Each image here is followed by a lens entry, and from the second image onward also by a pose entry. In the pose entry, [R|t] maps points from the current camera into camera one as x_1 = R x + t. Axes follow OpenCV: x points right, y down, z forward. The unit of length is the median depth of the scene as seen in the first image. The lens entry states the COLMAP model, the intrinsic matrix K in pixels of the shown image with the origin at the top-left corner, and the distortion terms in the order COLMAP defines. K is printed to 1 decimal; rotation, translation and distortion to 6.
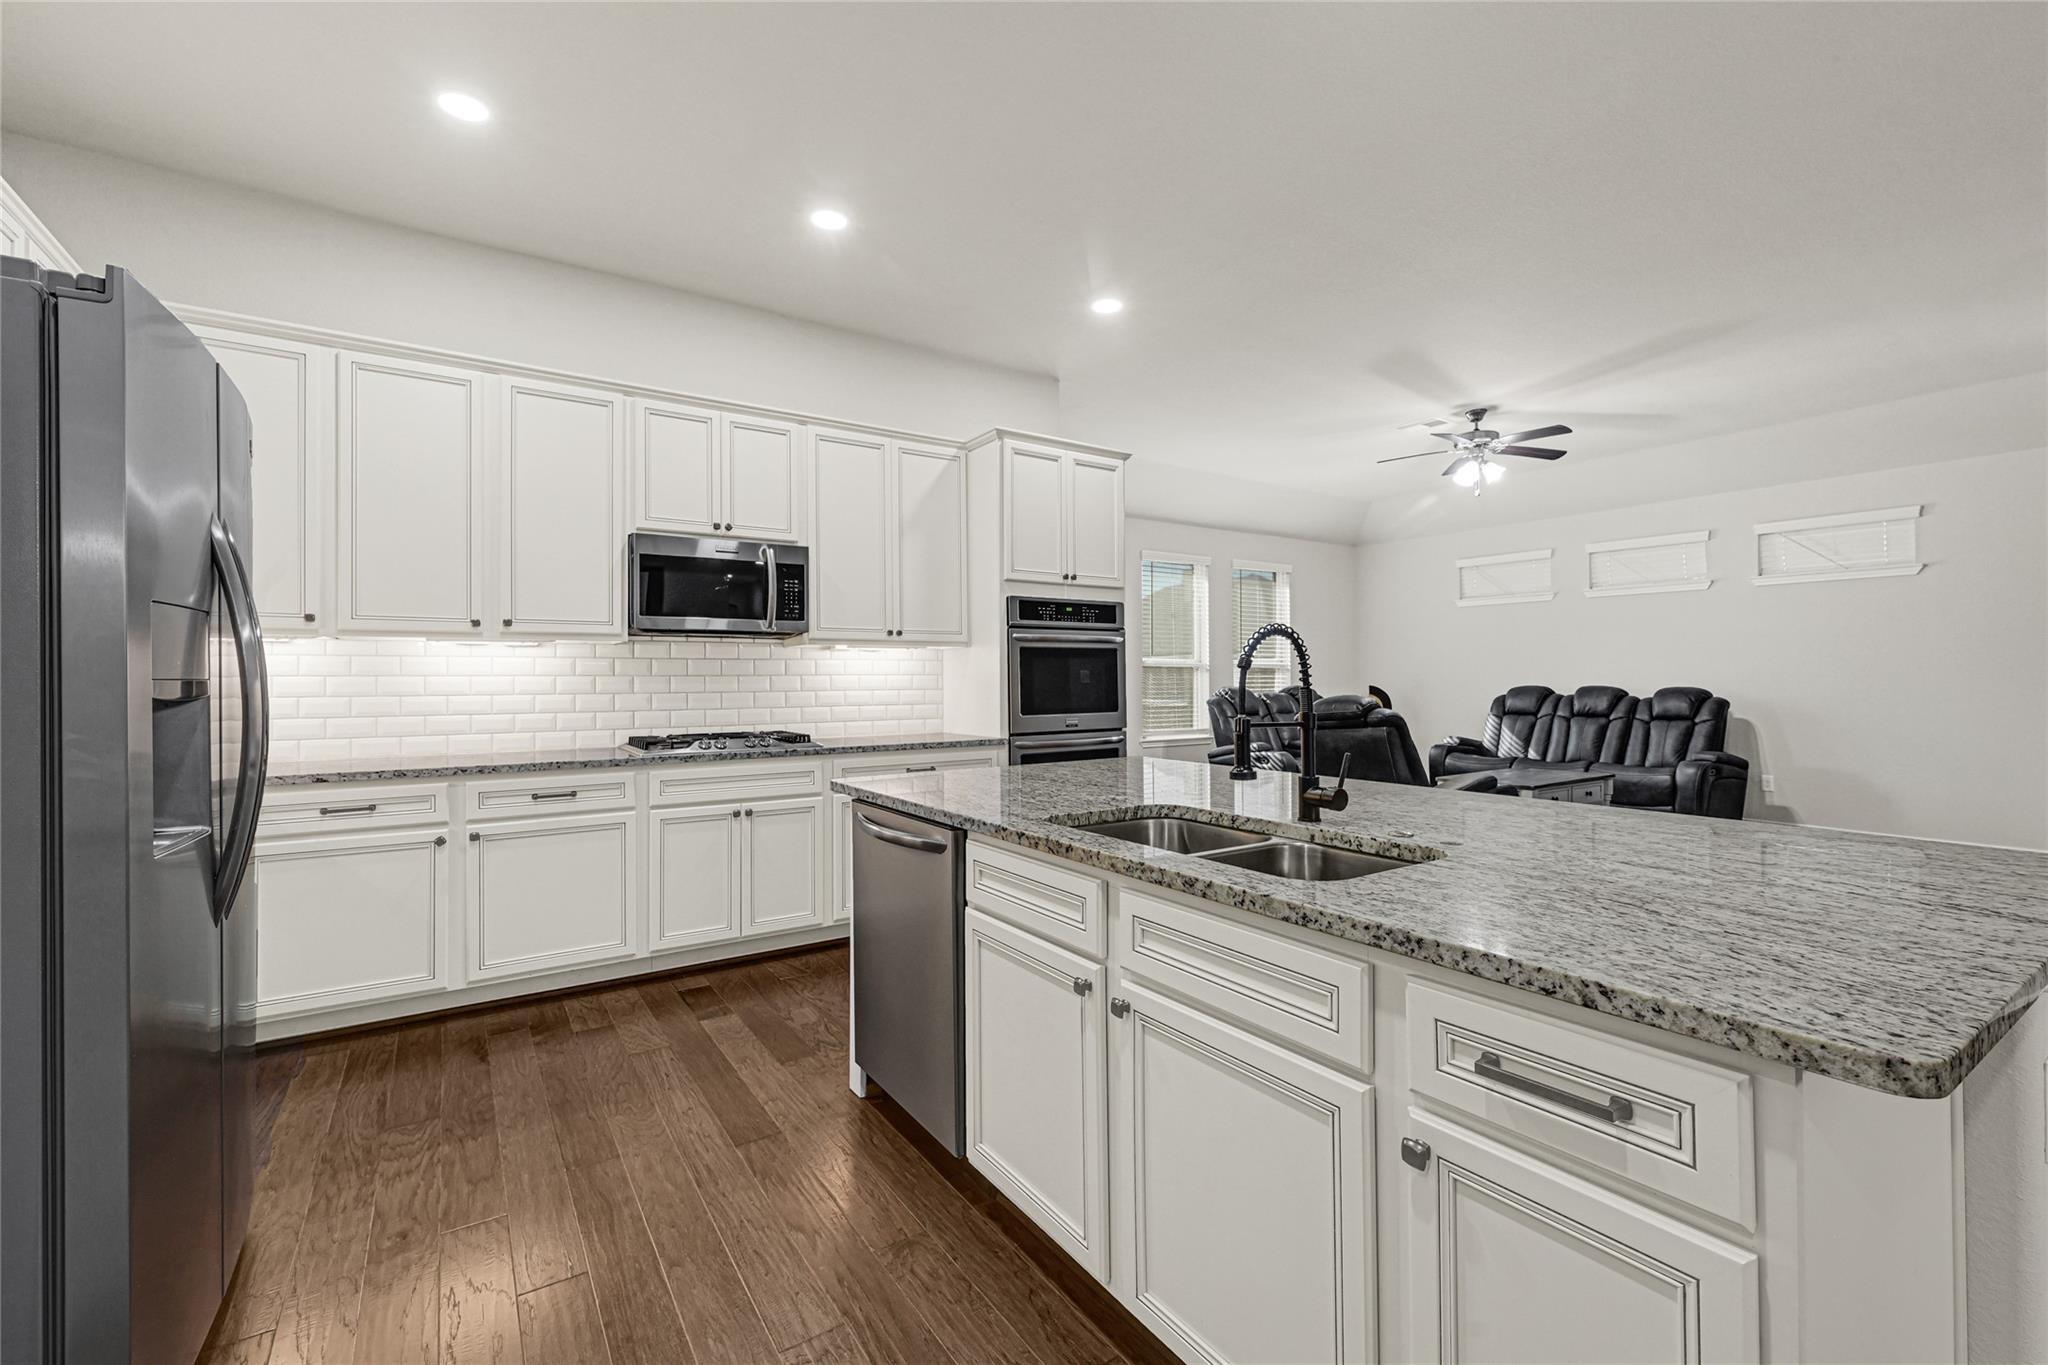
lens RADIAL K [[863.8, 0, 1019.0], [0, 863.8, 678.8], [0, 0, 1]] dist [0.003144, 0.000845]
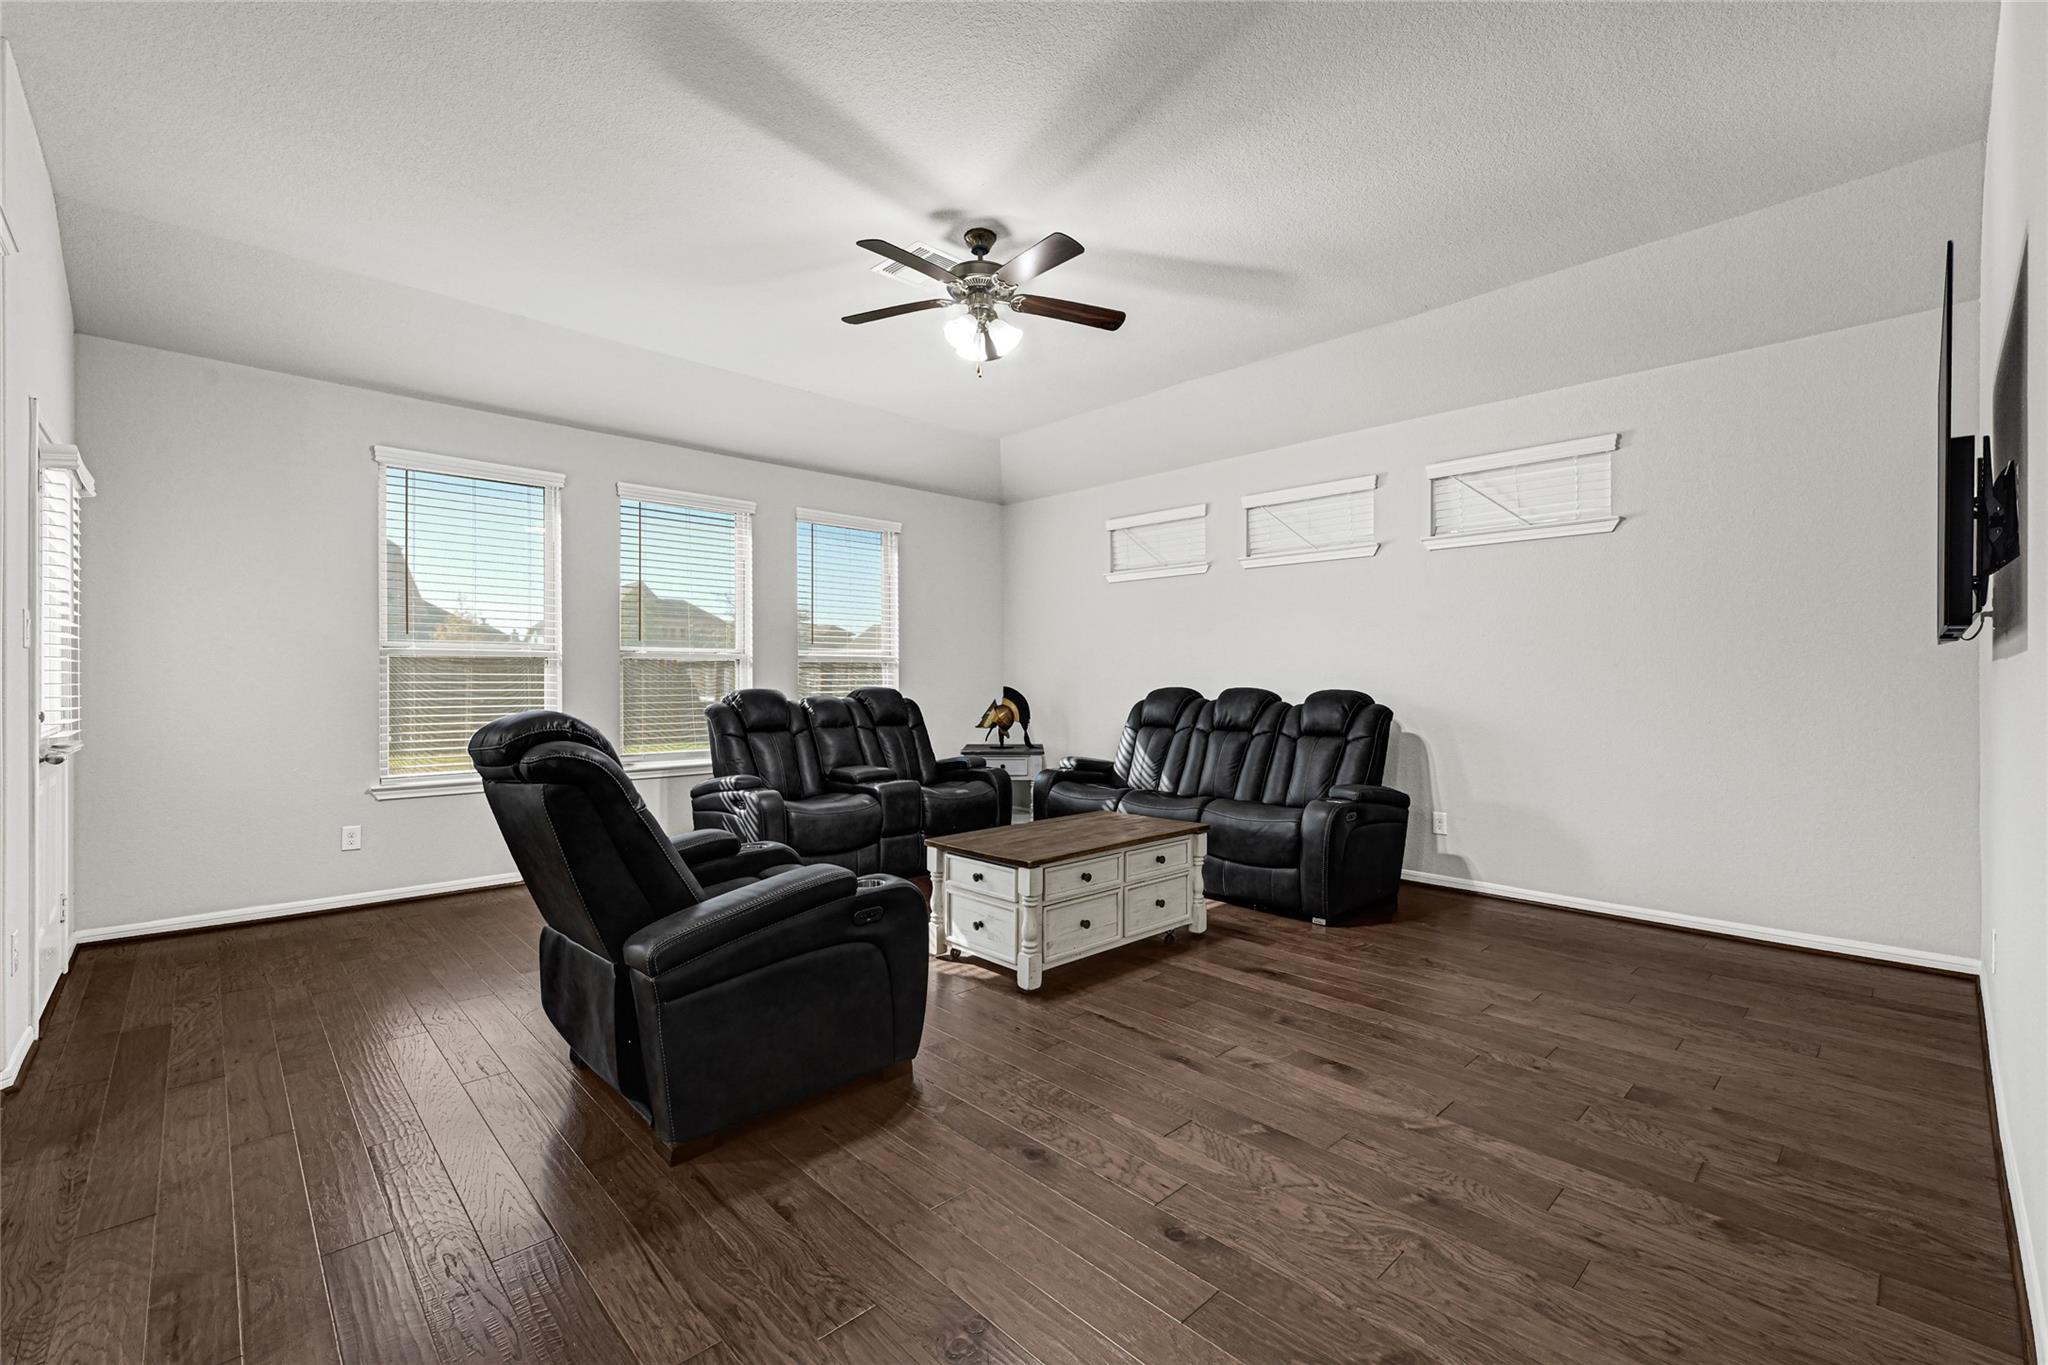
lens RADIAL K [[863.8, 0, 1028.2], [0, 863.8, 680.0], [0, 0, 1]] dist [0.003144, 0.000845]
pose [[0.985671, 0.002296, 0.168661, 0.384072], [-0.002910, 0.999990, 0.003393, -0.000340], [-0.168652, -0.003835, 0.985668, 0.330557]]
